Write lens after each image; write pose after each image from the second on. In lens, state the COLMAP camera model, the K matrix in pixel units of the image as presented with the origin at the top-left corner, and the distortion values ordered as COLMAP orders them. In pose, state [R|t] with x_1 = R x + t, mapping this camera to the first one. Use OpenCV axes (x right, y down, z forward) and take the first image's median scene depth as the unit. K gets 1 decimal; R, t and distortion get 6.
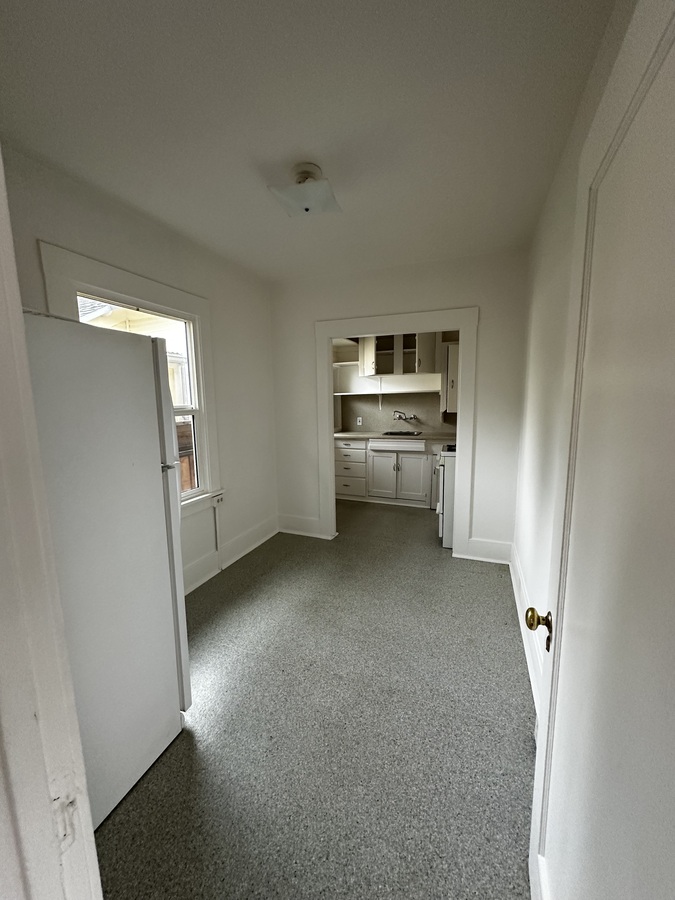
lens RADIAL K [[359.7, 0, 340.7], [0, 359.7, 449.0], [0, 0, 1]] dist [0.001446, 0.000019]
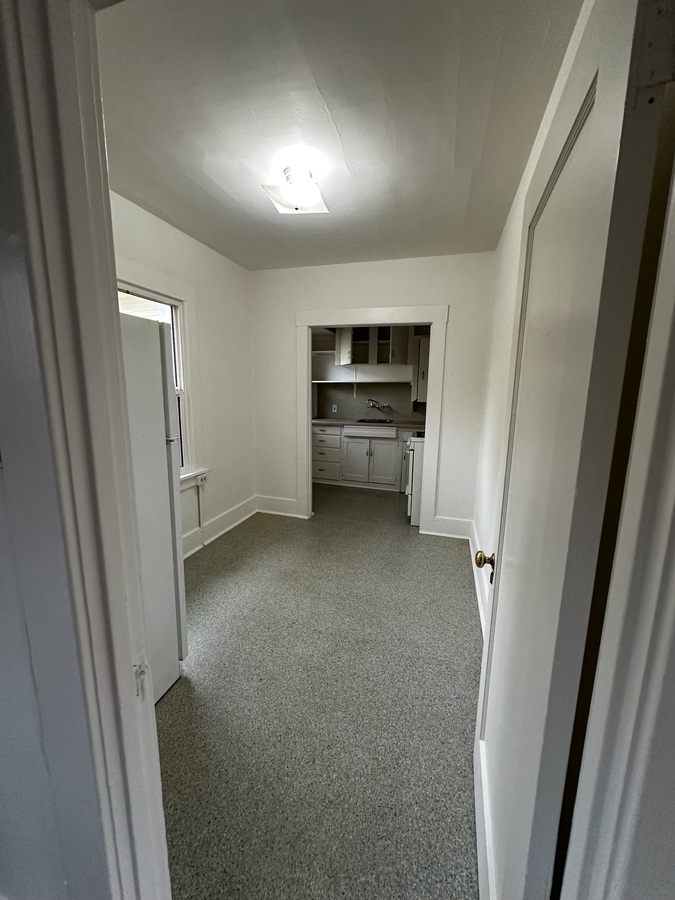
lens RADIAL K [[359.7, 0, 341.1], [0, 359.7, 449.6], [0, 0, 1]] dist [0.001446, 0.000019]
pose [[0.996437, 0.014490, 0.083092, -0.037164], [-0.017053, 0.999398, 0.030215, 0.026914], [-0.082604, -0.031524, 0.996084, -0.112604]]
